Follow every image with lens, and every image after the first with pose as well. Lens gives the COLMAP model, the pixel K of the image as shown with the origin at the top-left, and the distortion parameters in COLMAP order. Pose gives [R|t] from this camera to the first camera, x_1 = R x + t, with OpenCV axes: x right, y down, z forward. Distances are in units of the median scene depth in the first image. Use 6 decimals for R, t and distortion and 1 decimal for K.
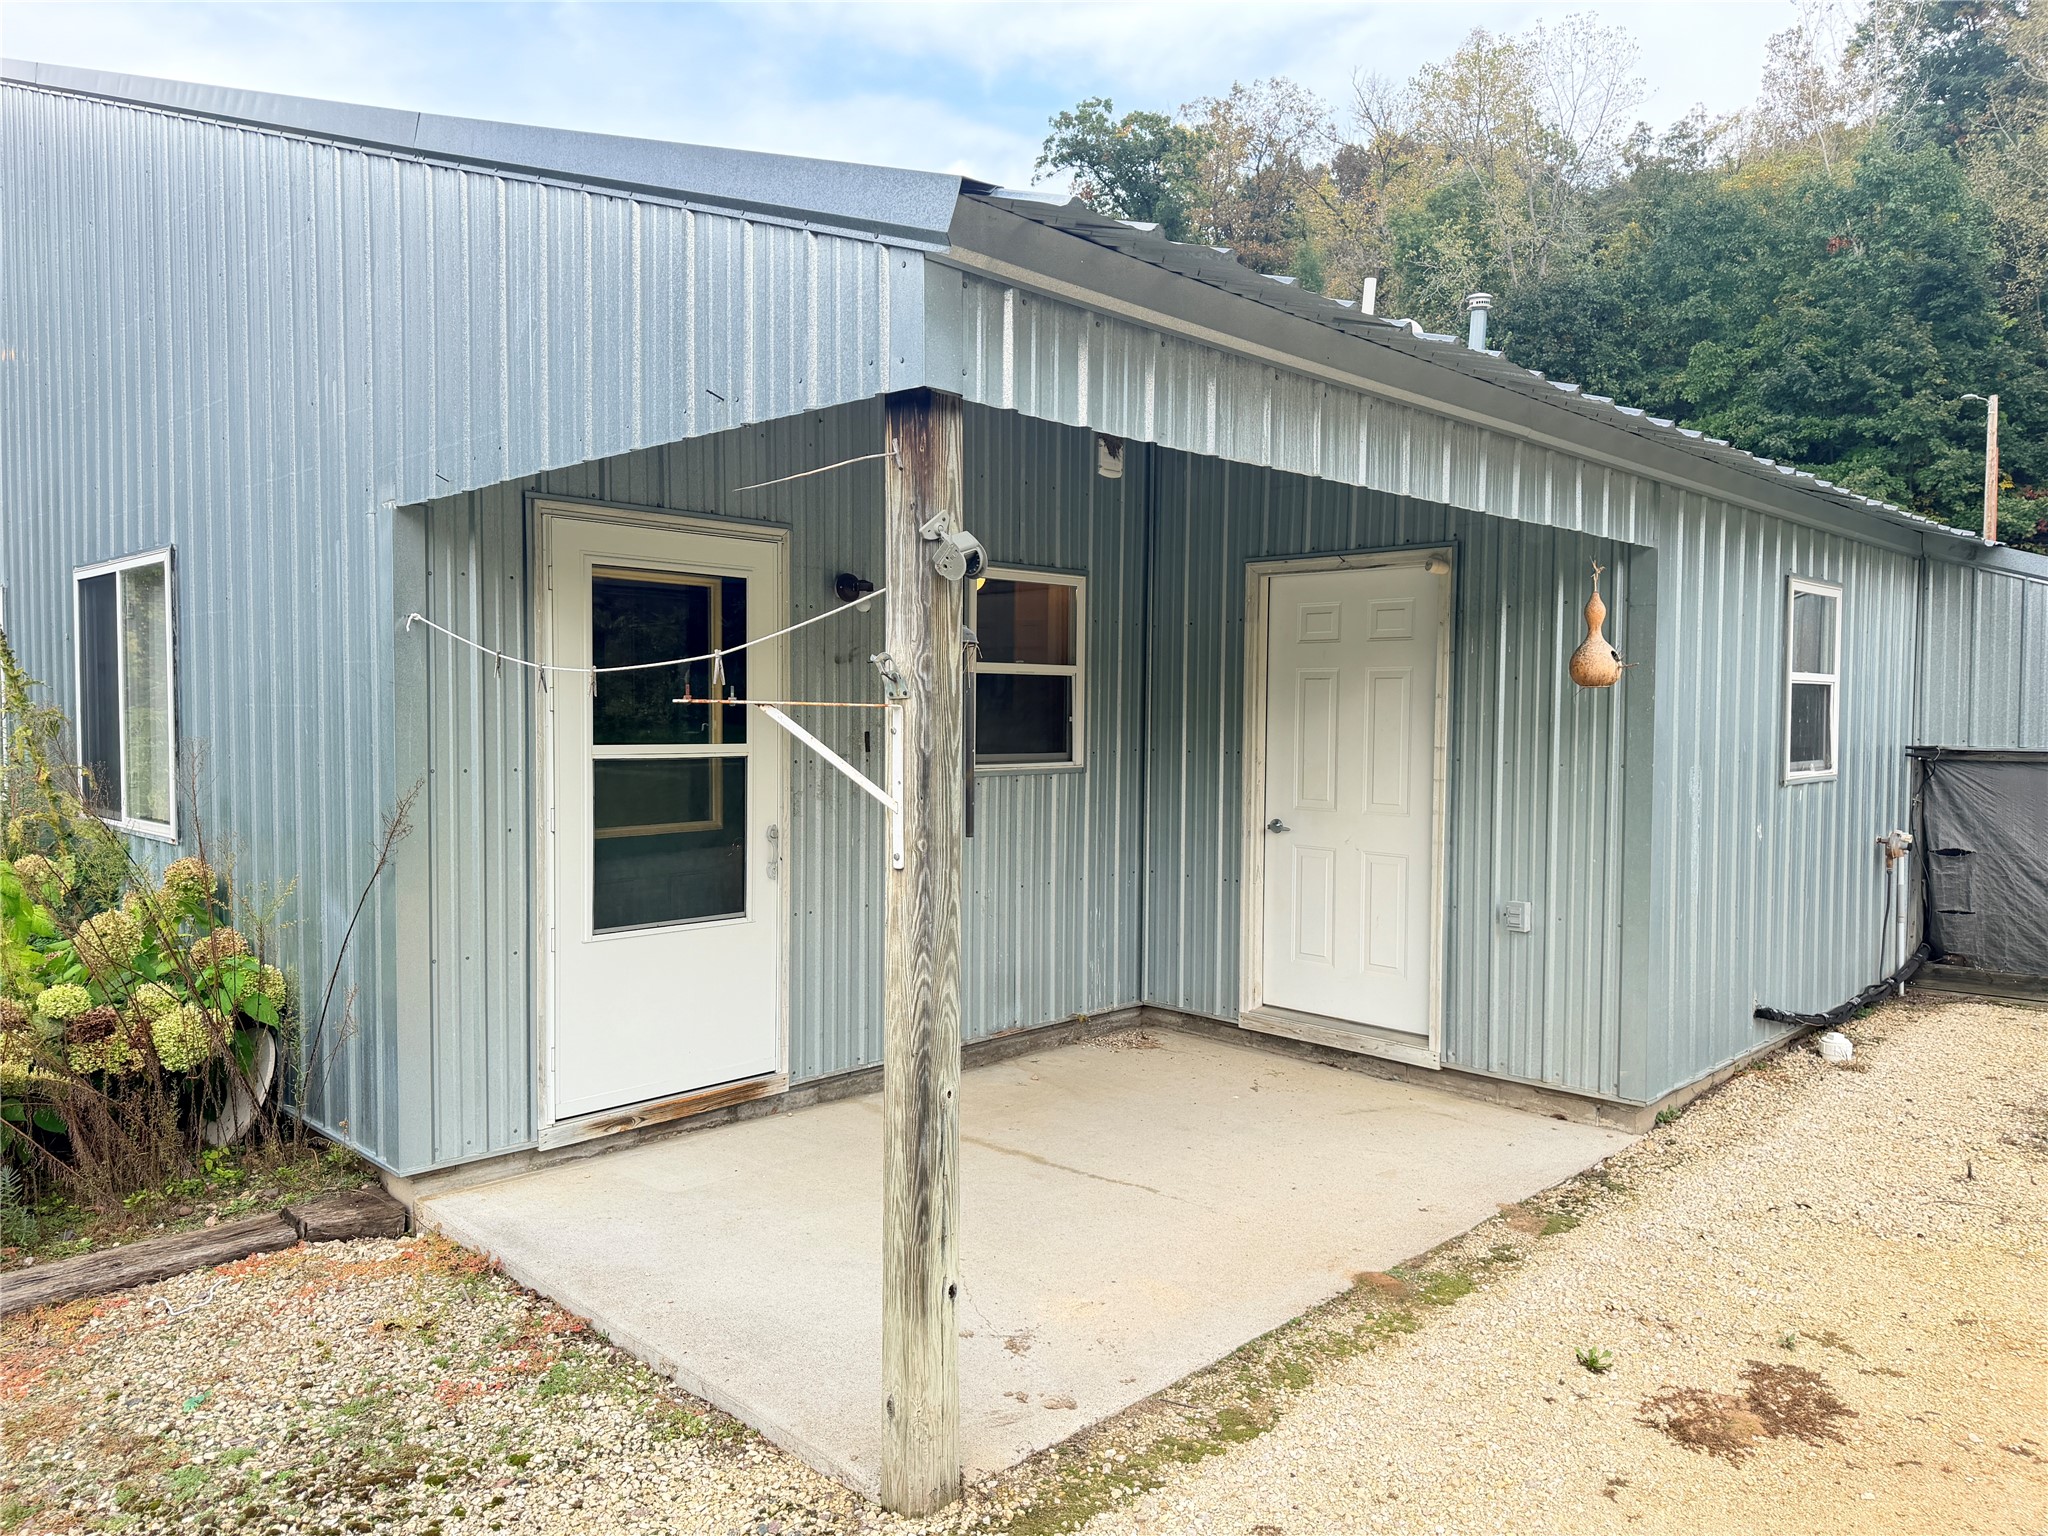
lens RADIAL K [[1438.4, 0, 1015.2], [0, 1438.4, 709.3], [0, 0, 1]] dist [0.088099, -0.122903]
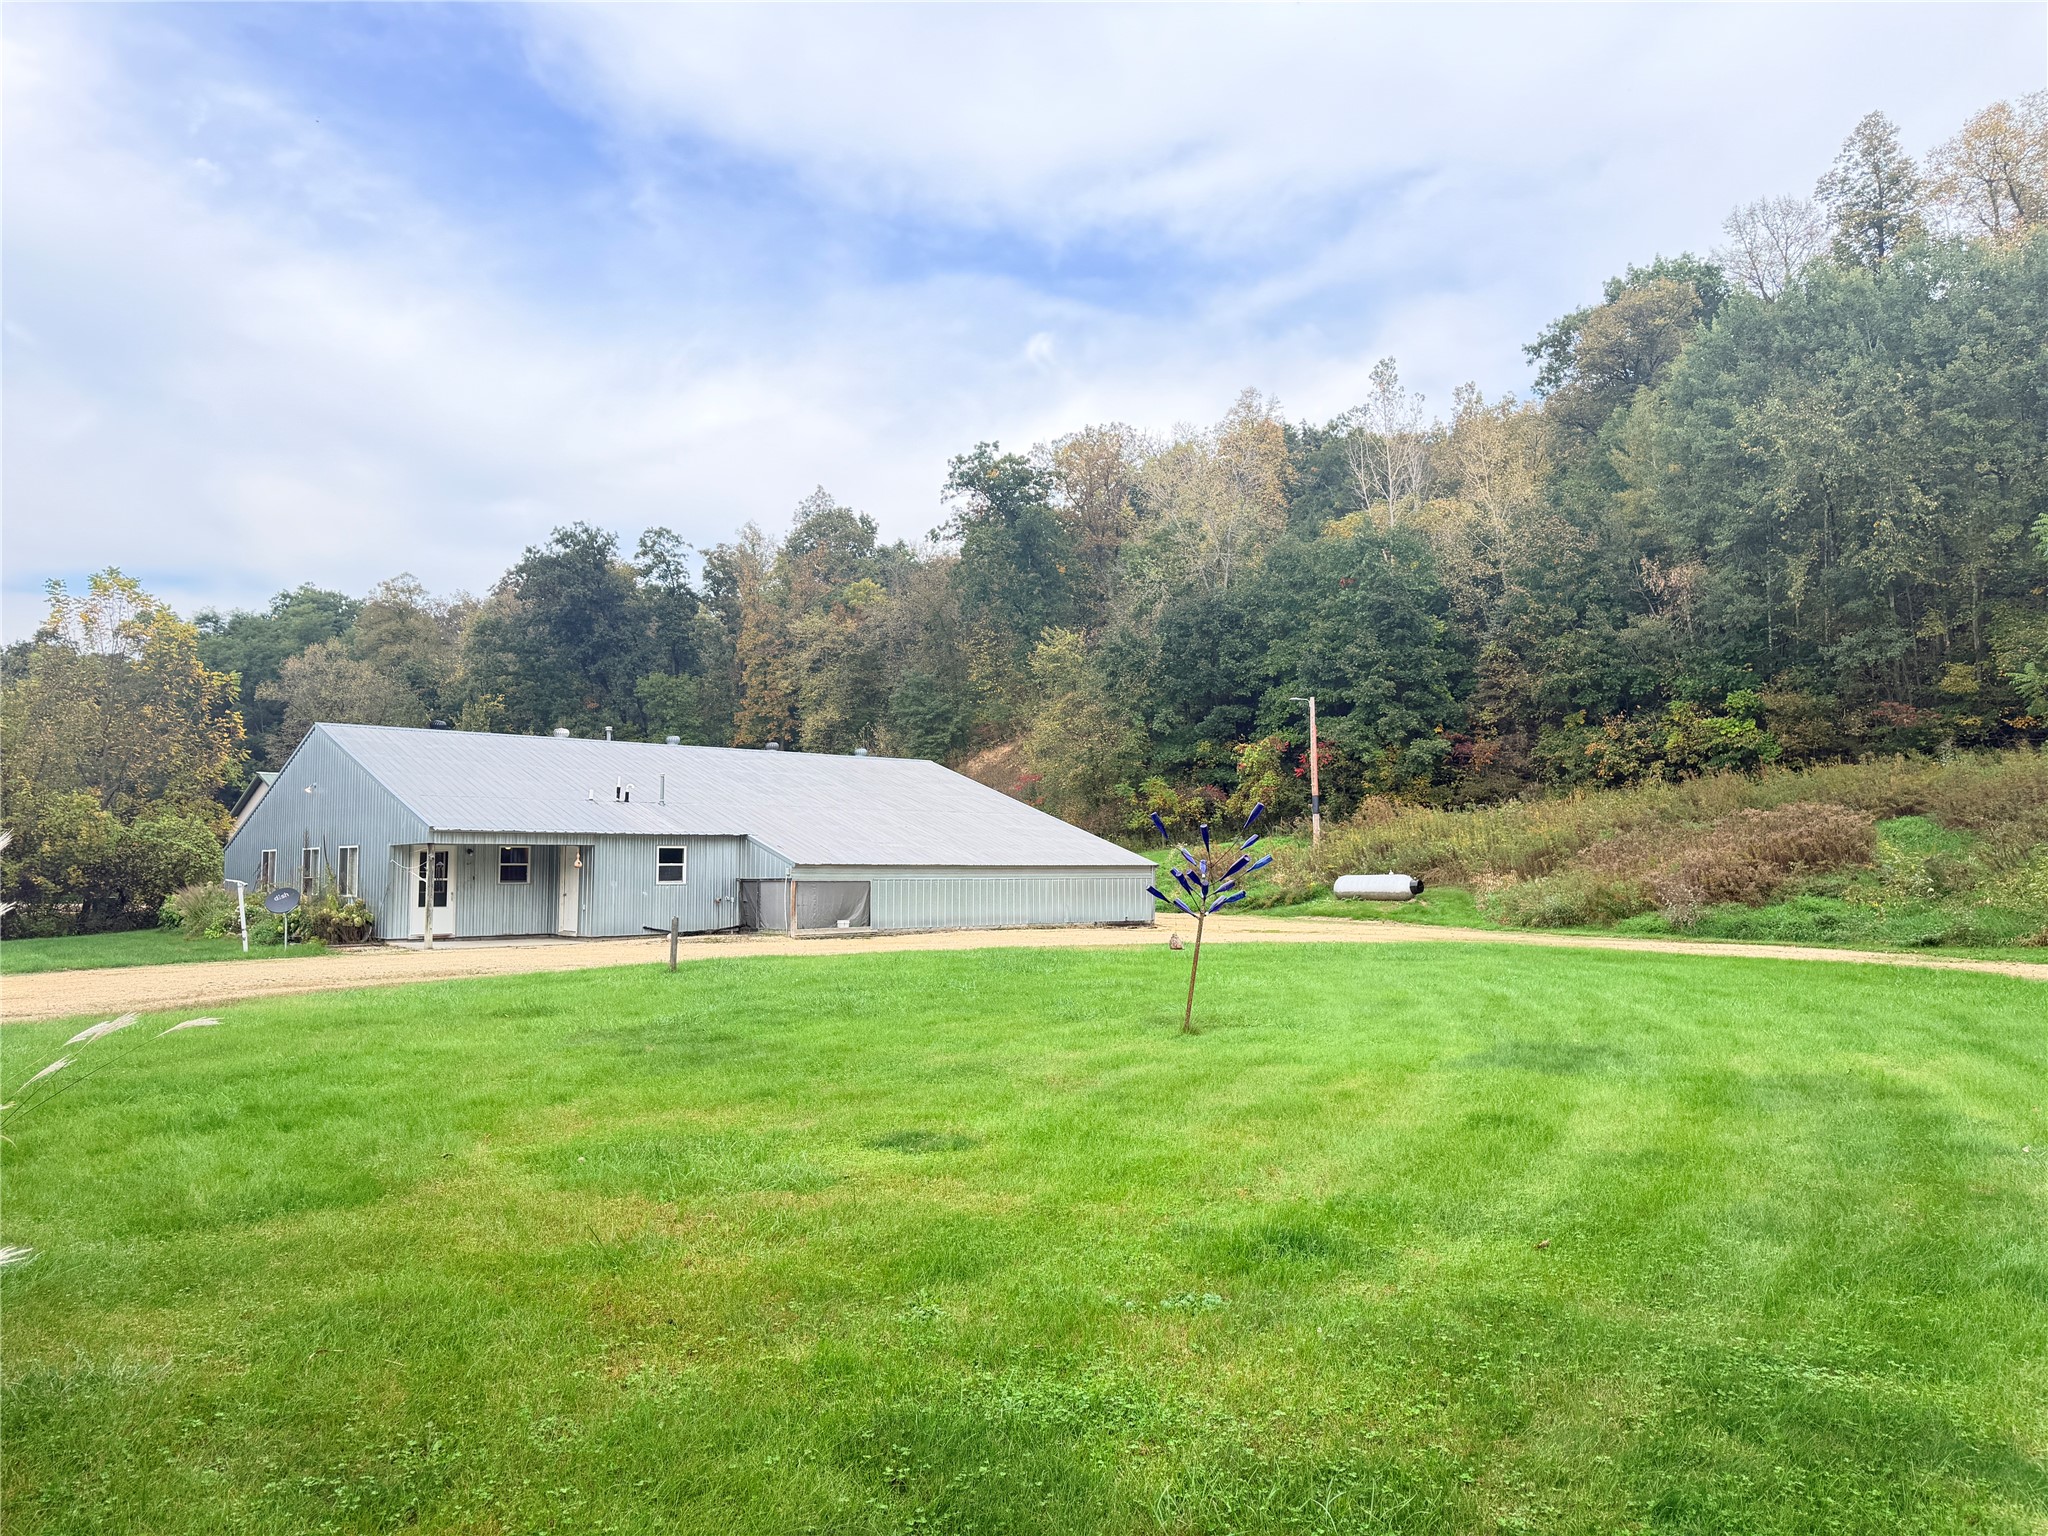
lens RADIAL K [[1399.4, 0, 1024.0], [0, 1399.4, 768.0], [0, 0, 1]] dist [0.081683, -0.108900]
pose [[0.997033, -0.014237, -0.075650, 0.337123], [0.008522, 0.997122, -0.075332, 0.003734], [0.076505, 0.074464, 0.994285, -0.598460]]
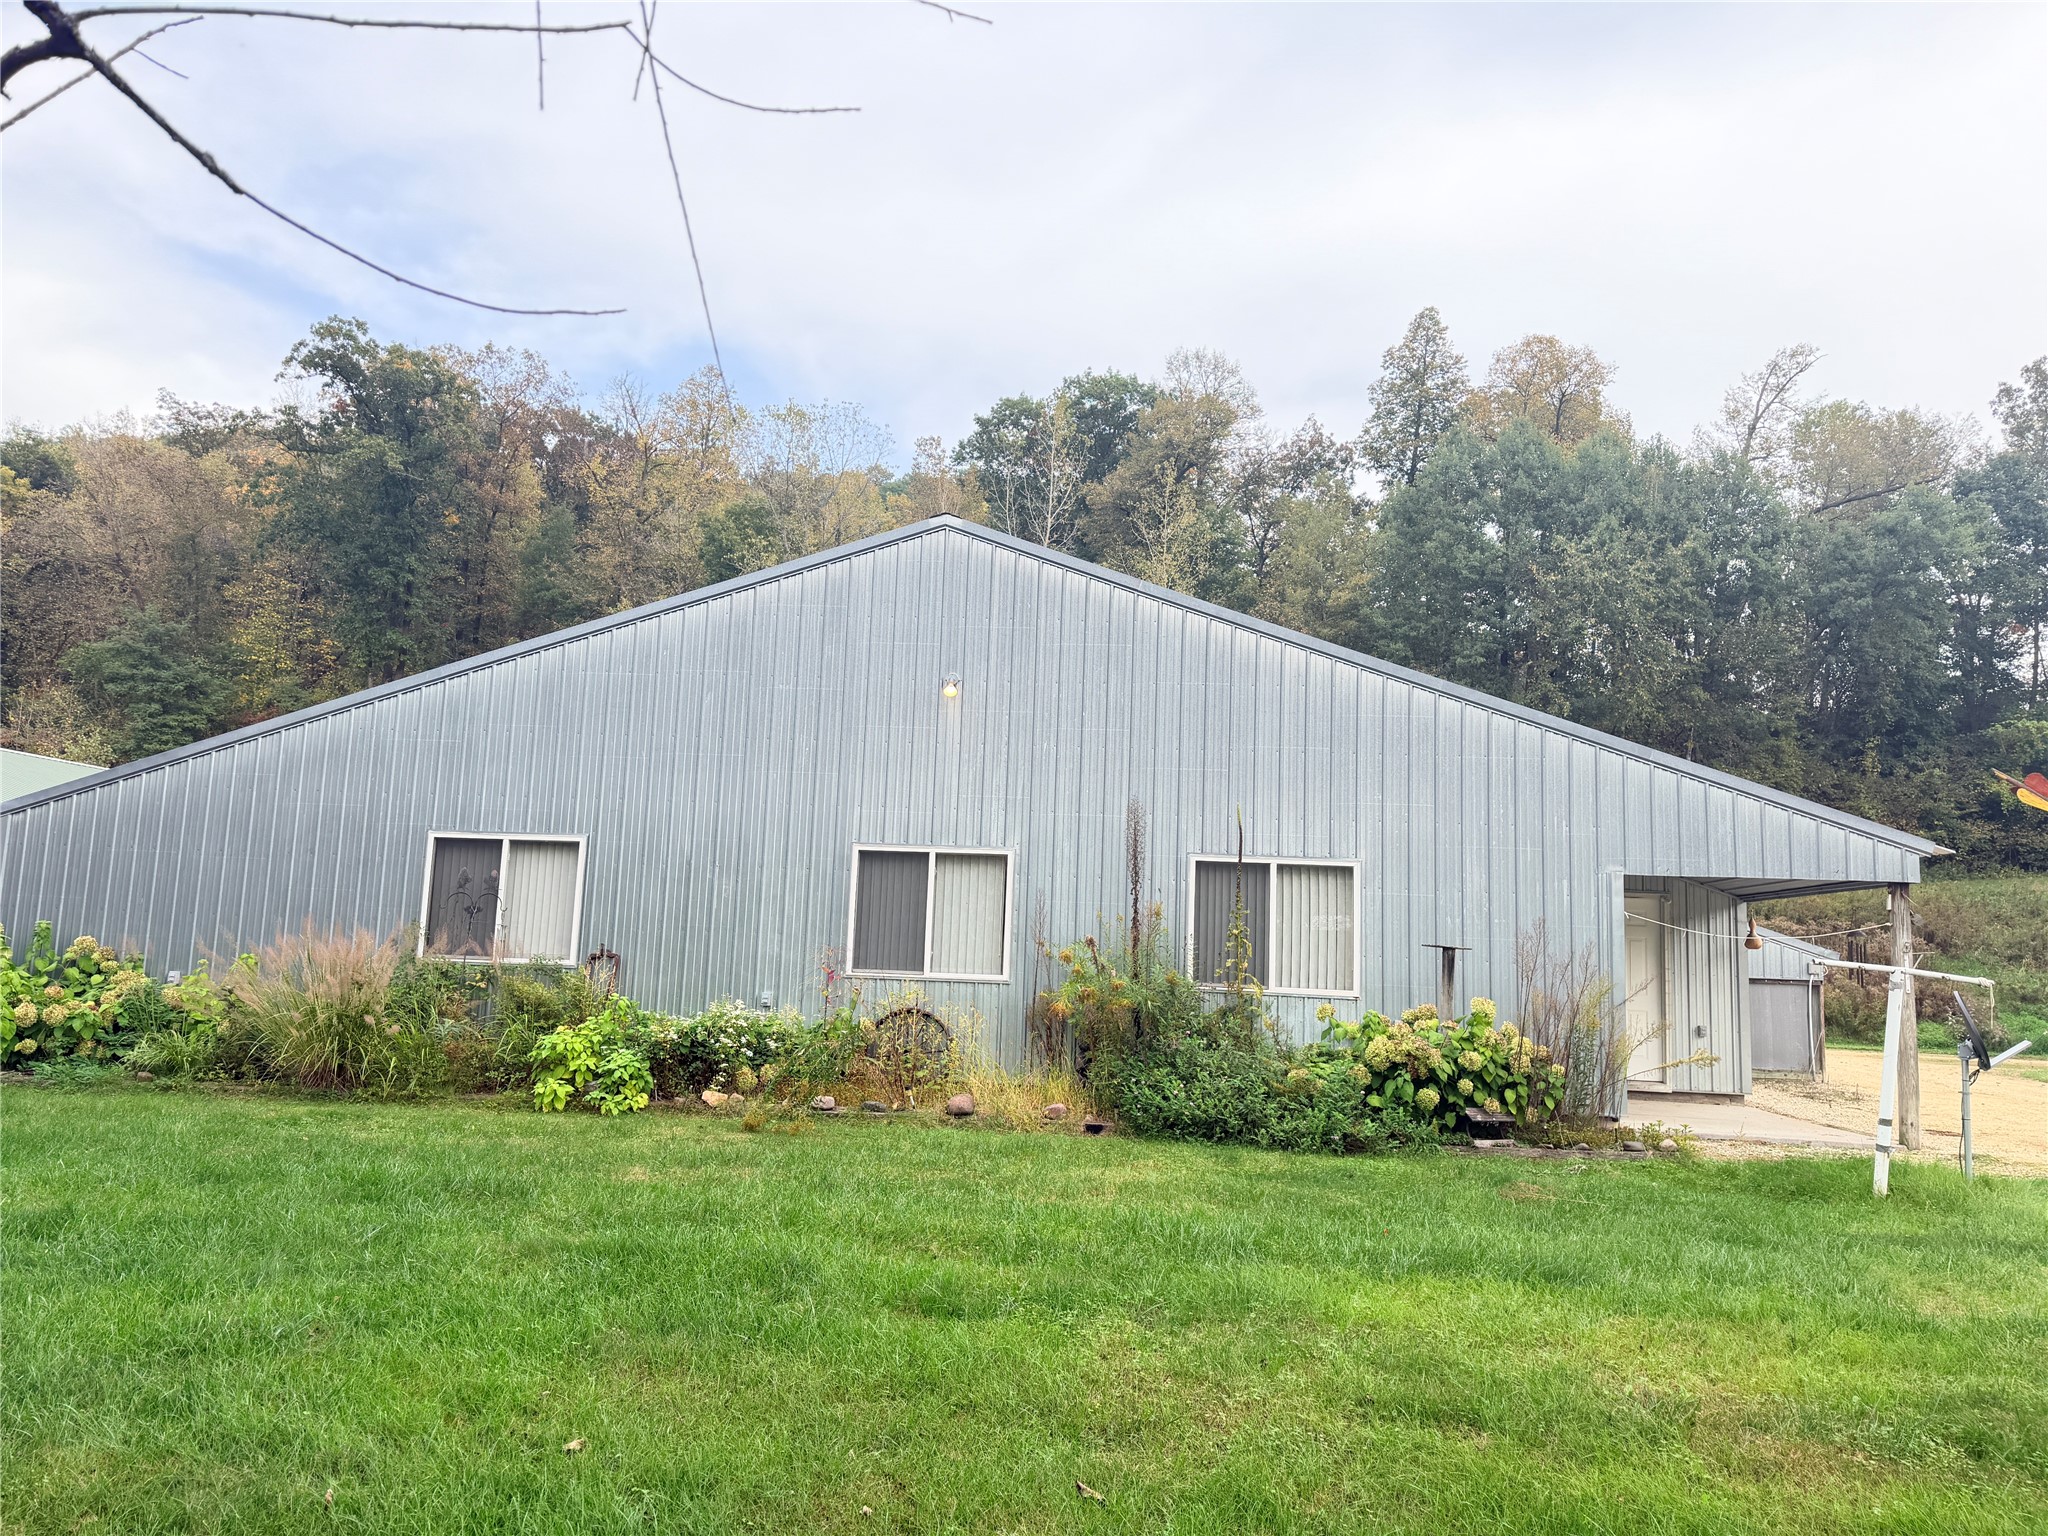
lens RADIAL K [[1399.4, 0, 1024.0], [0, 1399.4, 768.0], [0, 0, 1]] dist [0.081683, -0.108900]
pose [[0.765524, 0.102404, 0.635206, -0.318240], [-0.027405, 0.991547, -0.126824, 0.002361], [-0.642823, 0.079679, 0.761859, -0.038275]]
